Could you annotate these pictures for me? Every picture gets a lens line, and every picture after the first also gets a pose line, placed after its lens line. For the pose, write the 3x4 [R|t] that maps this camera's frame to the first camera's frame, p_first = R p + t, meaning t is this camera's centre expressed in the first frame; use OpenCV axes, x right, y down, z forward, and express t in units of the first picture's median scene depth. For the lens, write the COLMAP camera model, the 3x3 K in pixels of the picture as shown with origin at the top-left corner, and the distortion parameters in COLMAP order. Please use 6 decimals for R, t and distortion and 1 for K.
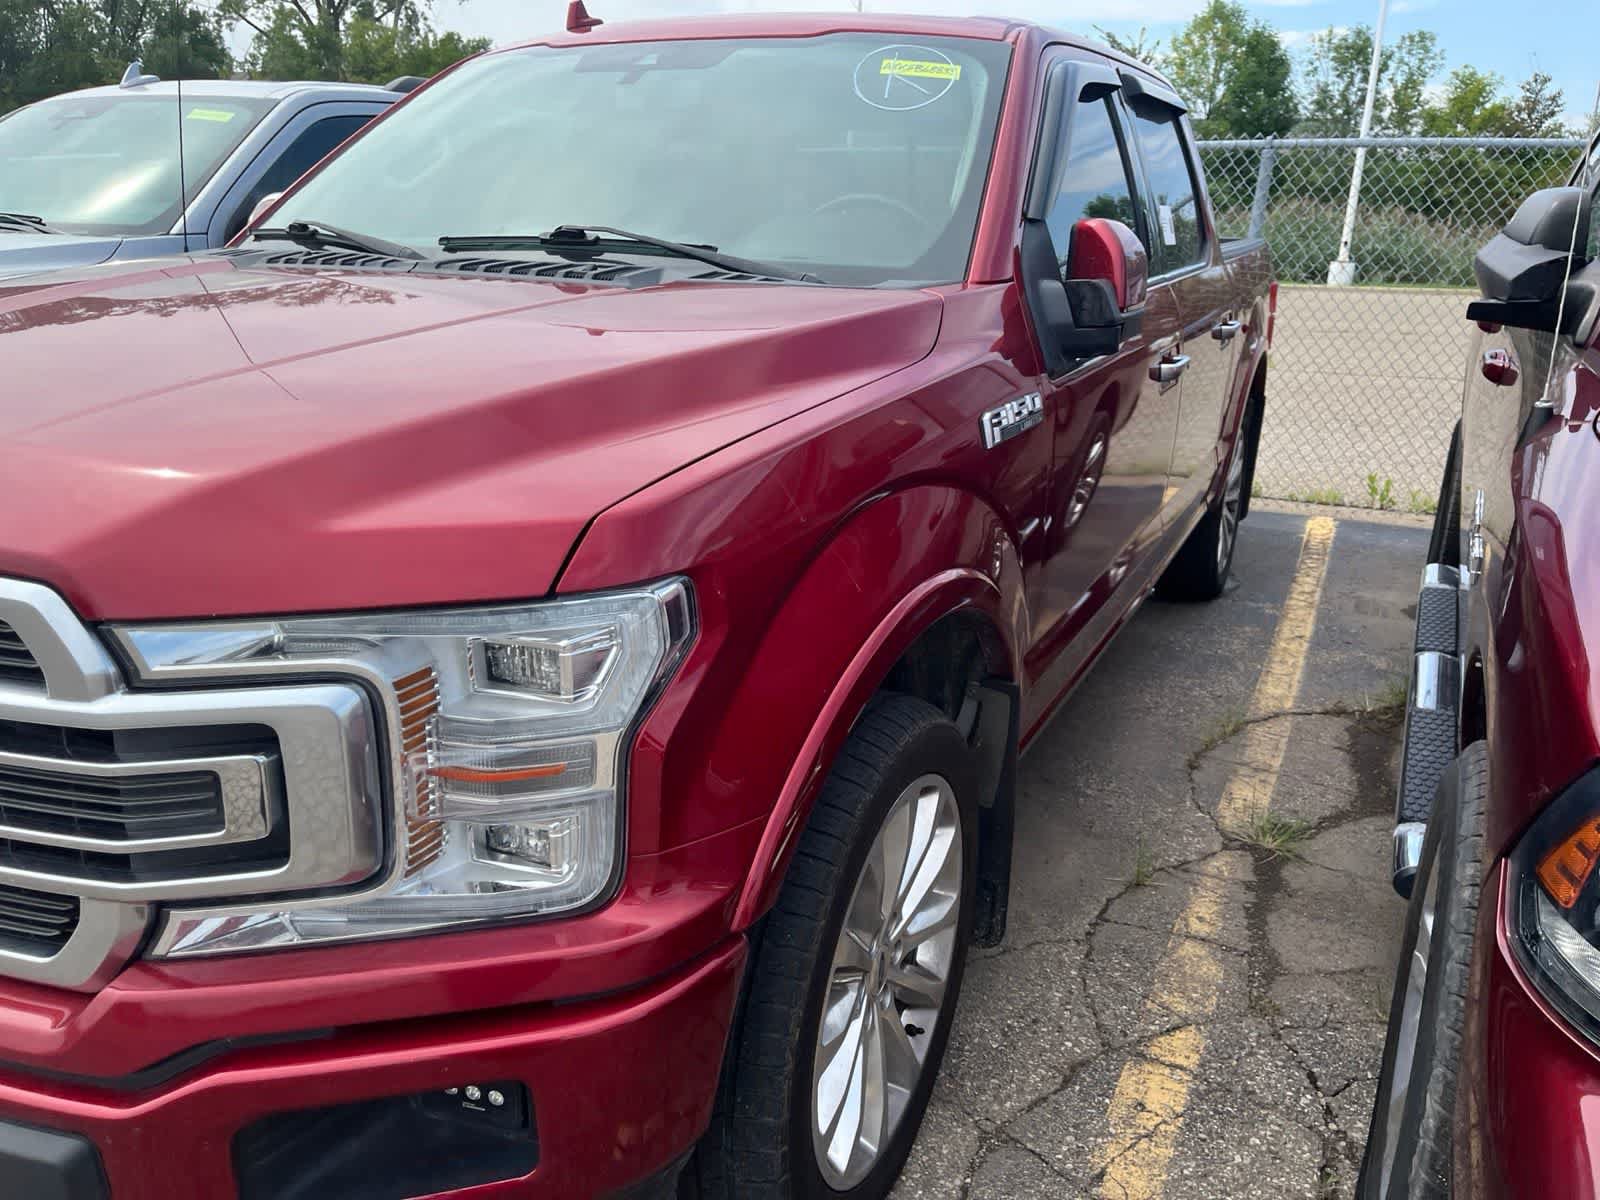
lens RADIAL K [[1201.5, 0, 797.9], [0, 1201.5, 623.8], [0, 0, 1]] dist [0.076823, -0.115941]
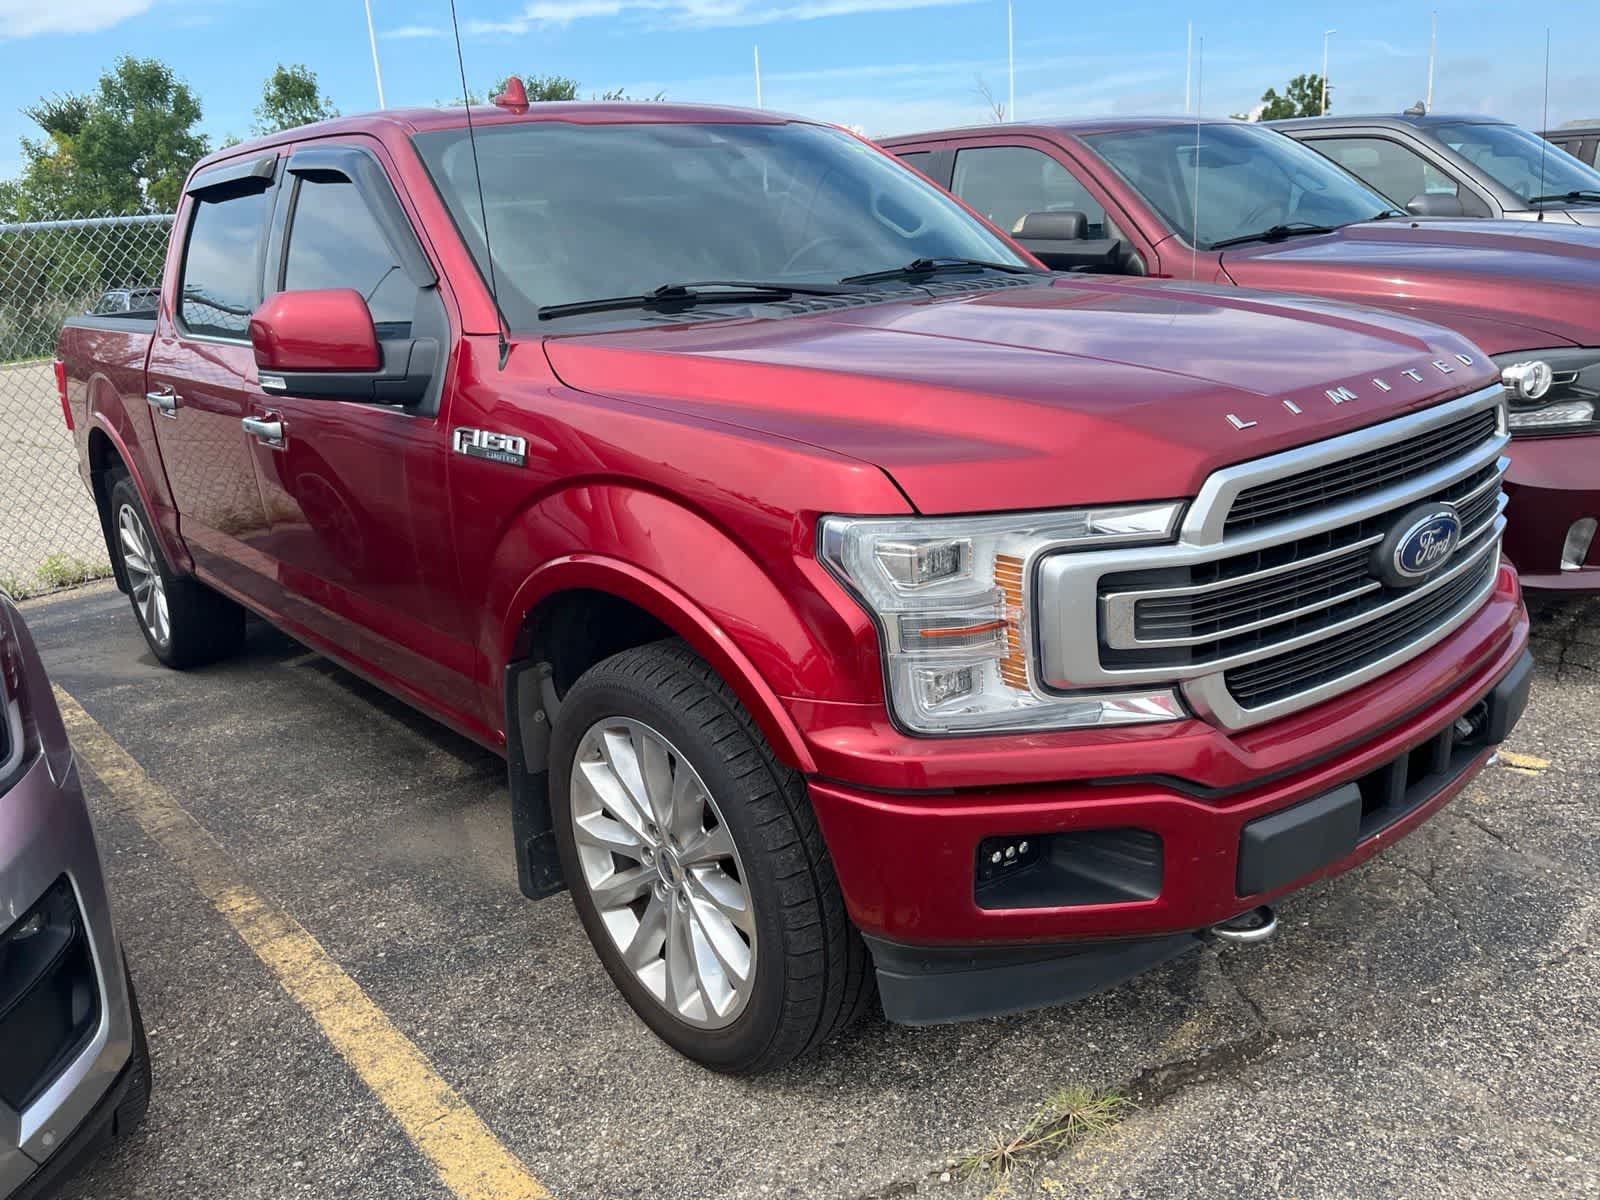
lens RADIAL K [[1202.9, 0, 803.5], [0, 1202.9, 608.9], [0, 0, 1]] dist [0.075091, -0.113066]
pose [[0.400322, -0.310108, 0.862308, -0.883024], [0.365639, 0.916902, 0.159995, -0.131528], [-0.840268, 0.251244, 0.480444, 0.309327]]
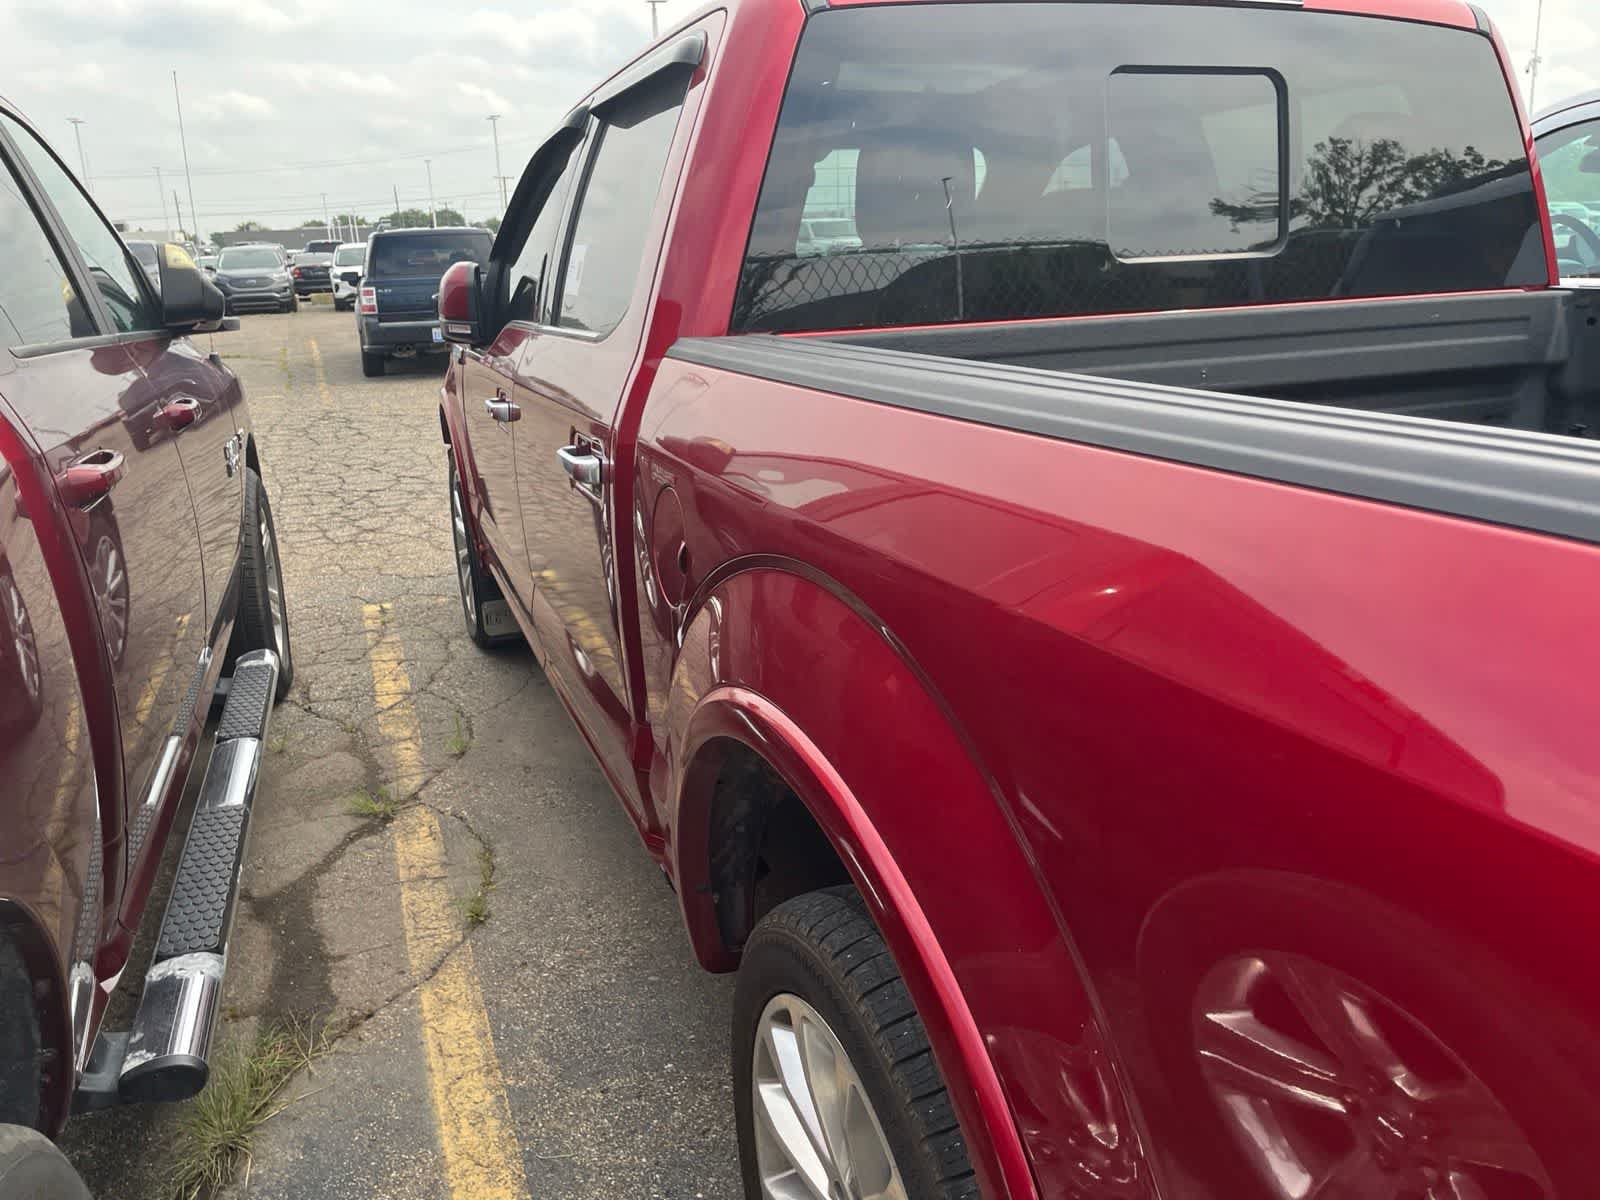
lens RADIAL K [[1210.0, 0, 800.0], [0, 1210.0, 600.0], [0, 0, 1]] dist [0.067517, -0.105481]
pose [[-0.679856, 0.178202, -0.711365, 0.719594], [-0.246681, 0.857929, 0.450673, -0.476442], [0.690611, 0.481873, -0.539309, 1.435418]]
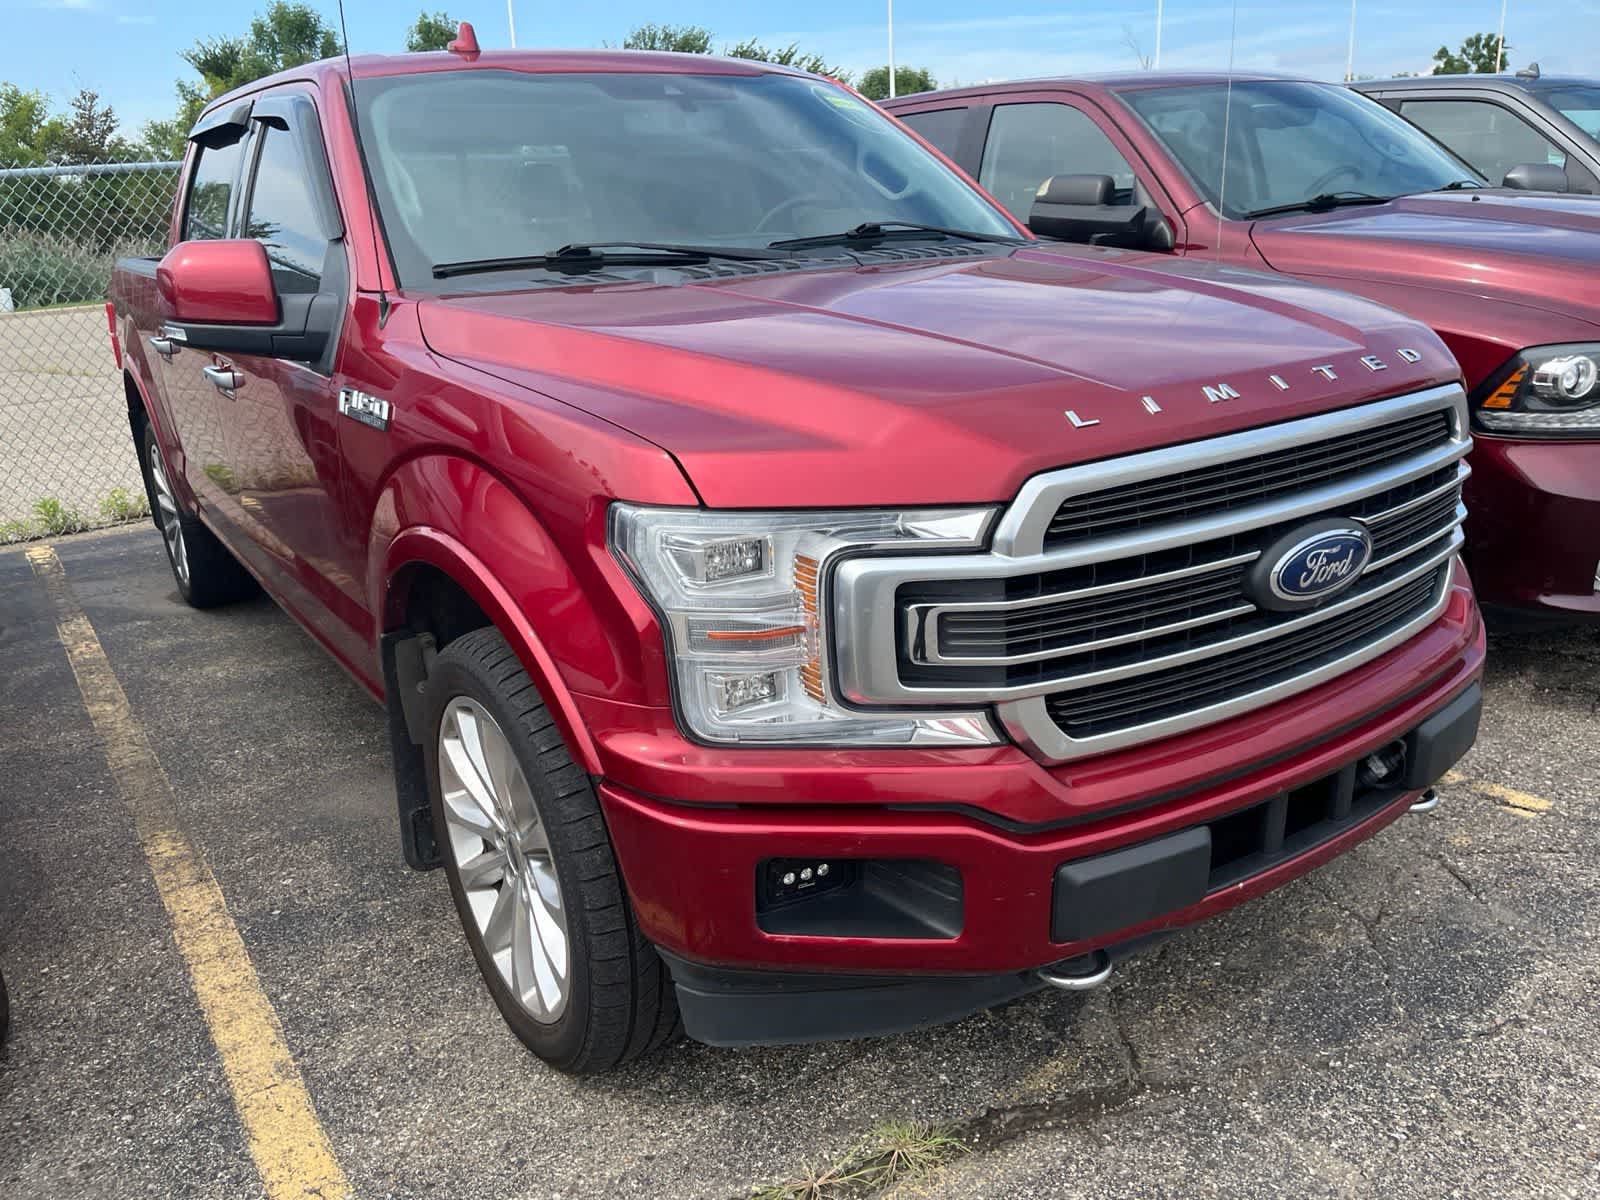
lens RADIAL K [[1207.4, 0, 785.7], [0, 1207.4, 613.5], [0, 0, 1]] dist [0.063231, -0.089268]
pose [[0.505845, -0.314307, 0.803325, -0.797112], [0.330755, 0.930752, 0.155891, -0.097232], [-0.796694, 0.186847, 0.574775, 0.225525]]
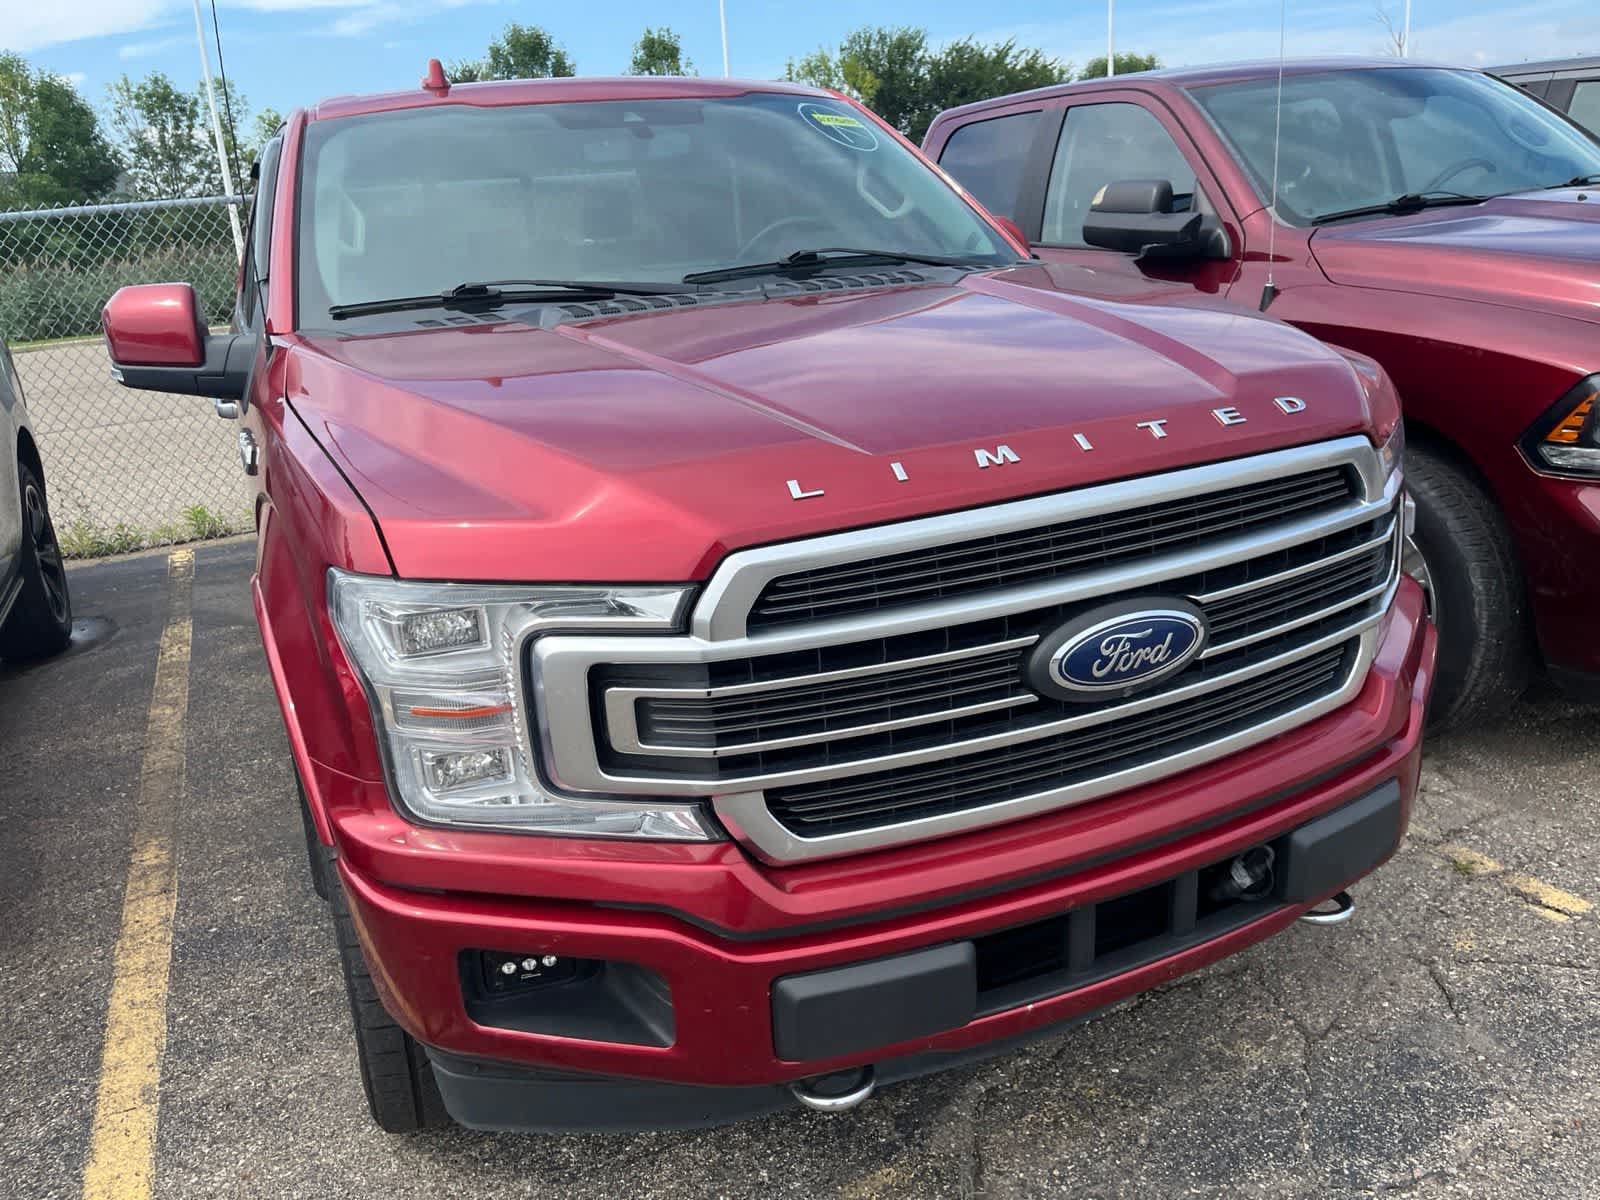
lens RADIAL K [[1200.2, 0, 779.0], [0, 1200.2, 615.5], [0, 0, 1]] dist [0.076199, -0.112817]
pose [[0.644482, -0.299316, 0.703600, -0.665737], [0.325464, 0.940060, 0.101789, -0.063166], [-0.691893, 0.163395, 0.703268, 0.116750]]
